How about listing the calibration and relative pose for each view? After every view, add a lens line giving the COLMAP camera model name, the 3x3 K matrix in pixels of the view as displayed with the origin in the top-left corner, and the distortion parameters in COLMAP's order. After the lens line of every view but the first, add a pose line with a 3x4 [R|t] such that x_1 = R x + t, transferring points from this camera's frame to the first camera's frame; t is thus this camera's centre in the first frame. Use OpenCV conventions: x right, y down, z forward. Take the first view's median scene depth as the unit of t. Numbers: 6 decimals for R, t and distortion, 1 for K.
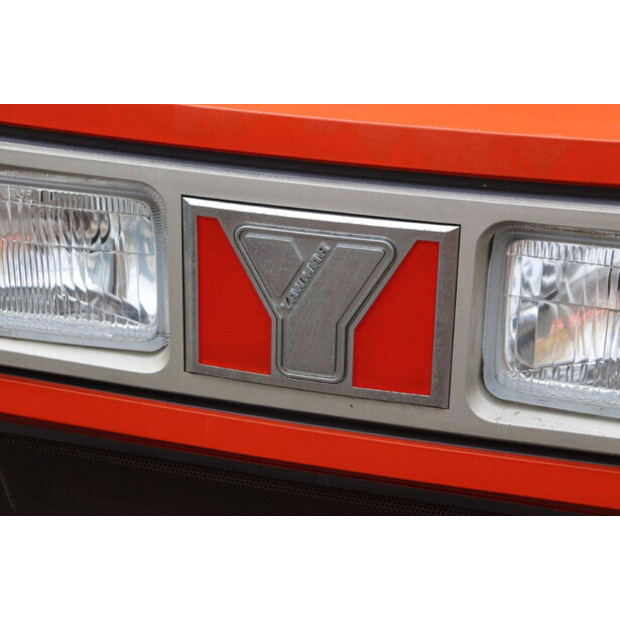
lens RADIAL K [[1463.8, 0, 310.9], [0, 1463.8, 311.0], [0, 0, 1]] dist [0.440767, 0.000000]
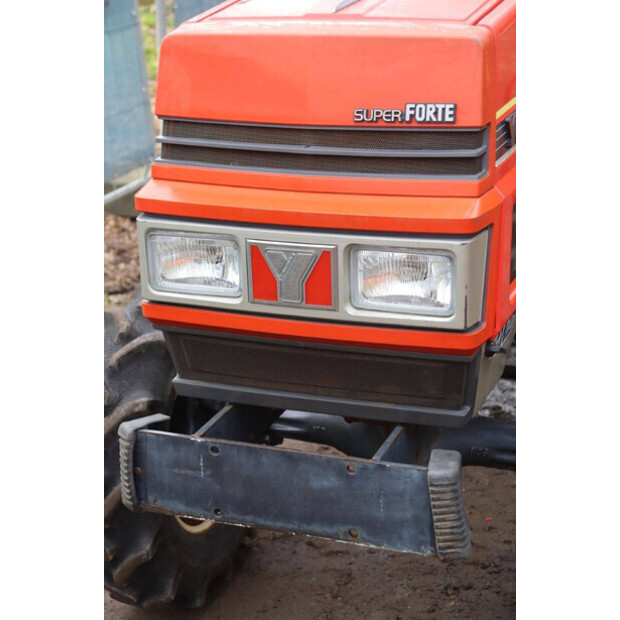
lens RADIAL K [[1343.5, 0, 309.0], [0, 1343.5, 311.1], [0, 0, 1]] dist [0.084909, 0.000000]
pose [[0.995565, -0.017862, -0.092364, 0.276576], [0.010922, 0.997116, -0.075100, 0.261923], [0.093439, 0.073758, 0.992889, -1.595910]]
